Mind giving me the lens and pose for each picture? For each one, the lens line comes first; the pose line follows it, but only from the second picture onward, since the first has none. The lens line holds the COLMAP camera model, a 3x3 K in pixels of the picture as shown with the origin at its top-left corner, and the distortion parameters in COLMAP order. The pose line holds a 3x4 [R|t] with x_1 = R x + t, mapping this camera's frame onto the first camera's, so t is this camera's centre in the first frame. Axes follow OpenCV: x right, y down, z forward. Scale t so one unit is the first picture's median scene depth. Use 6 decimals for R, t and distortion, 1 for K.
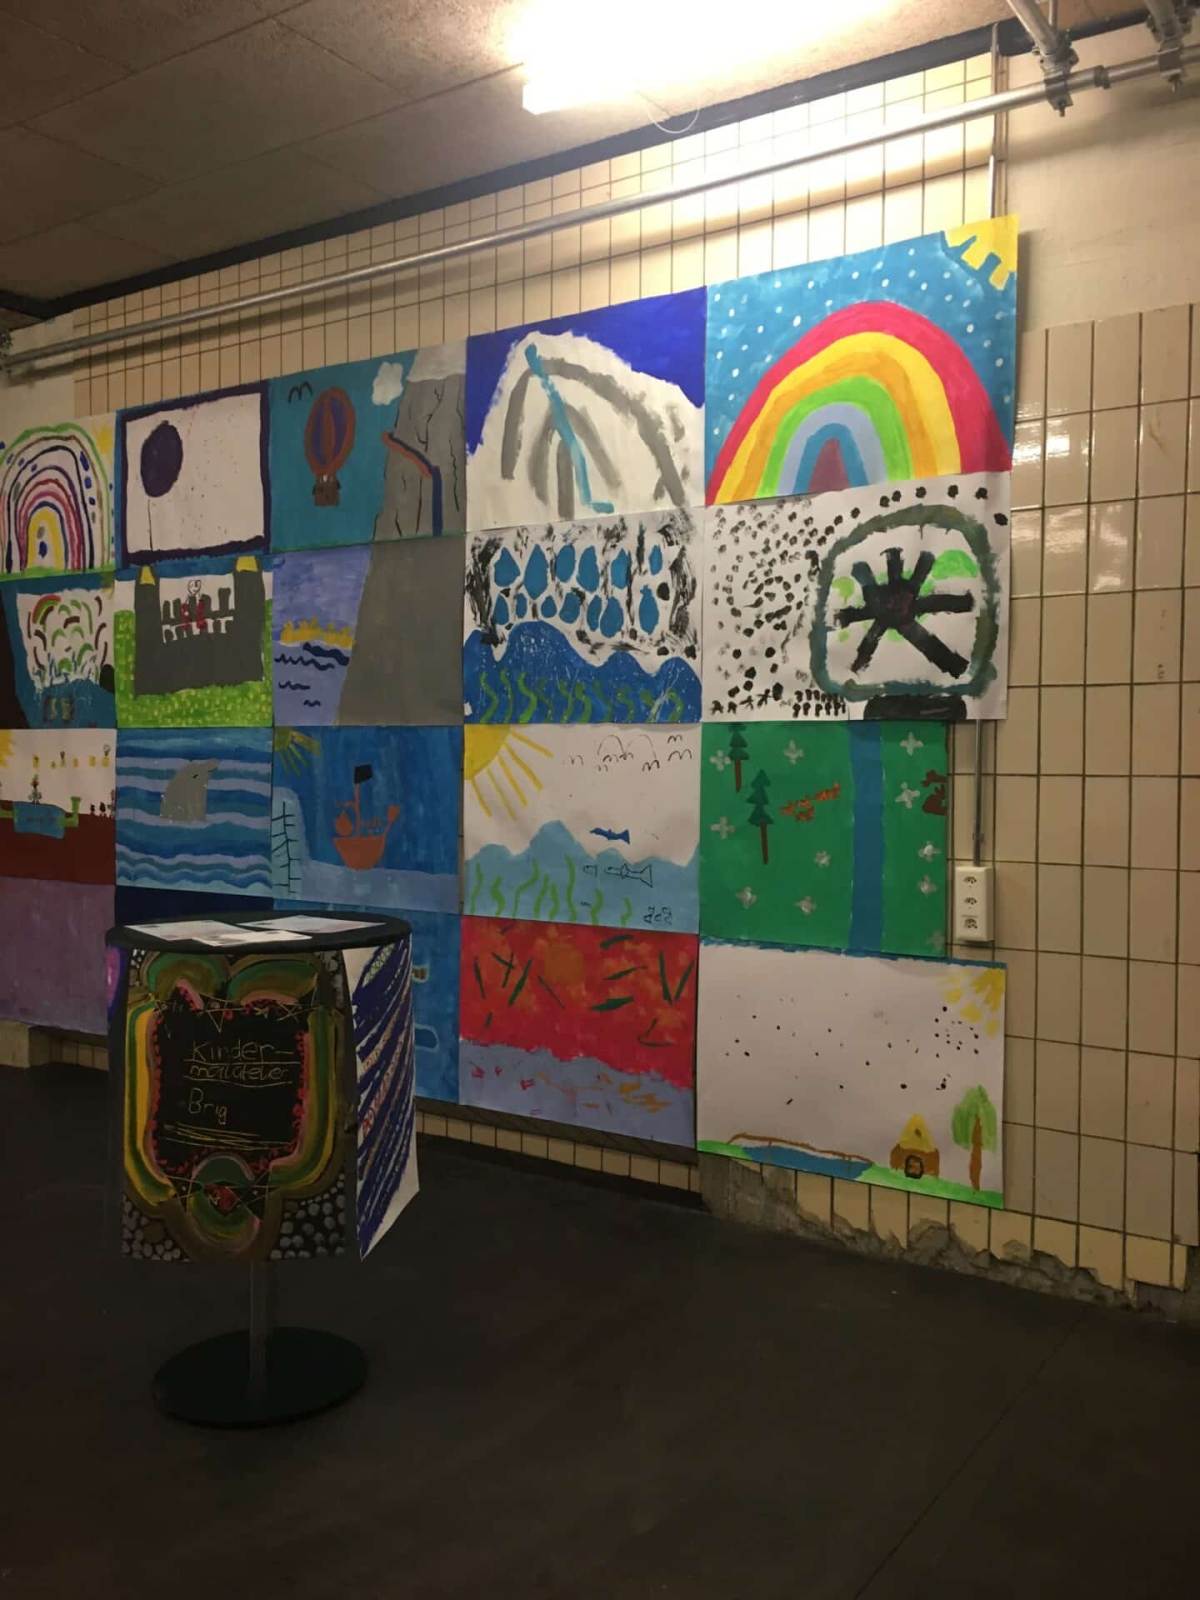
lens RADIAL K [[1373.5, 0, 608.9], [0, 1373.5, 794.2], [0, 0, 1]] dist [0.069977, -0.060827]
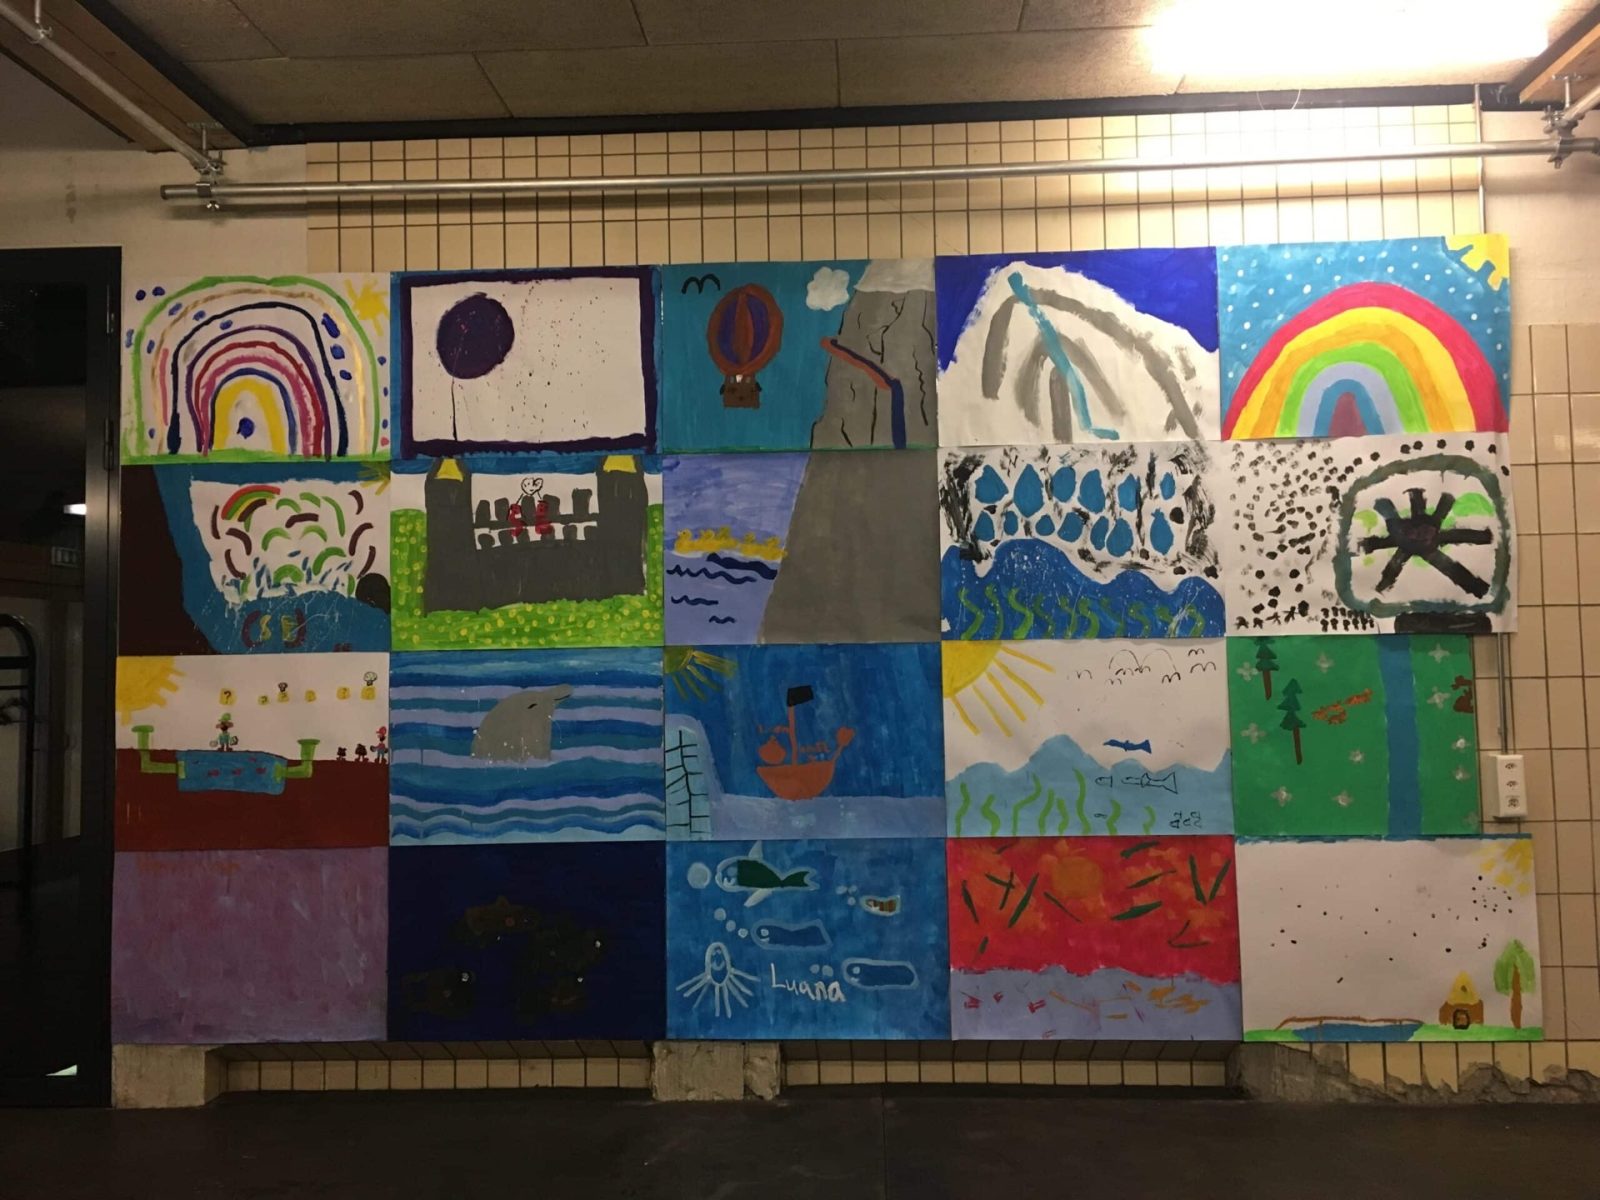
lens RADIAL K [[1370.1, 0, 782.7], [0, 1370.1, 599.8], [0, 0, 1]] dist [0.081900, -0.101528]
pose [[0.852029, 0.007518, 0.523441, -0.820373], [0.035882, 0.996706, -0.072723, -0.014974], [-0.522264, 0.080744, 0.848953, 0.262685]]
